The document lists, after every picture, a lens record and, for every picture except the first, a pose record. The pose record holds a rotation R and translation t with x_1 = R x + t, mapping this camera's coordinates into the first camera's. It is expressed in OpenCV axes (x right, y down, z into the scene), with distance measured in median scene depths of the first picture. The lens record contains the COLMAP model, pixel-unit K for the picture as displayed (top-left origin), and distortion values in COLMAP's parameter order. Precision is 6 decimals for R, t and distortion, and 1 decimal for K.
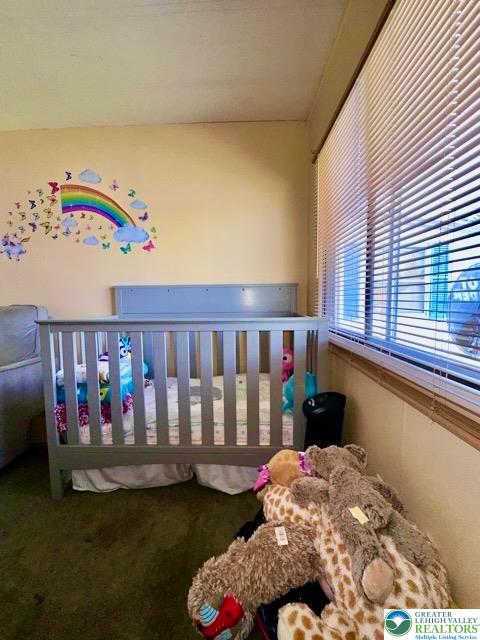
lens RADIAL K [[254.9, 0, 241.2], [0, 254.9, 318.5], [0, 0, 1]] dist [-0.005784, 0.000471]
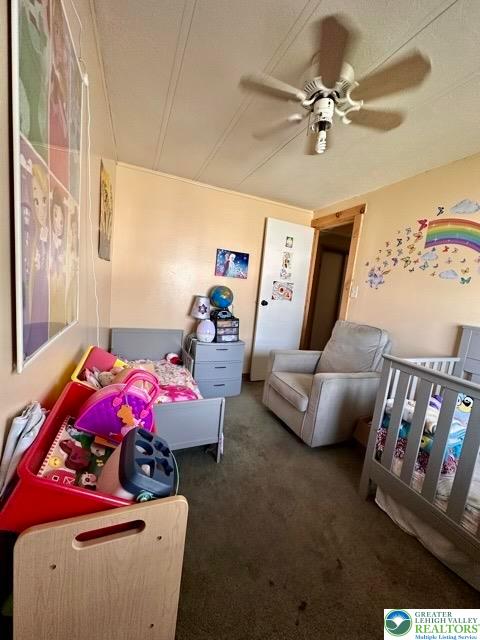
lens RADIAL K [[254.9, 0, 239.5], [0, 254.9, 320.4], [0, 0, 1]] dist [-0.005784, 0.000471]
pose [[0.394217, 0.178613, -0.901493, -0.004596], [-0.181078, 0.976798, 0.114349, -0.104877], [0.901001, 0.118162, 0.417414, -0.094896]]
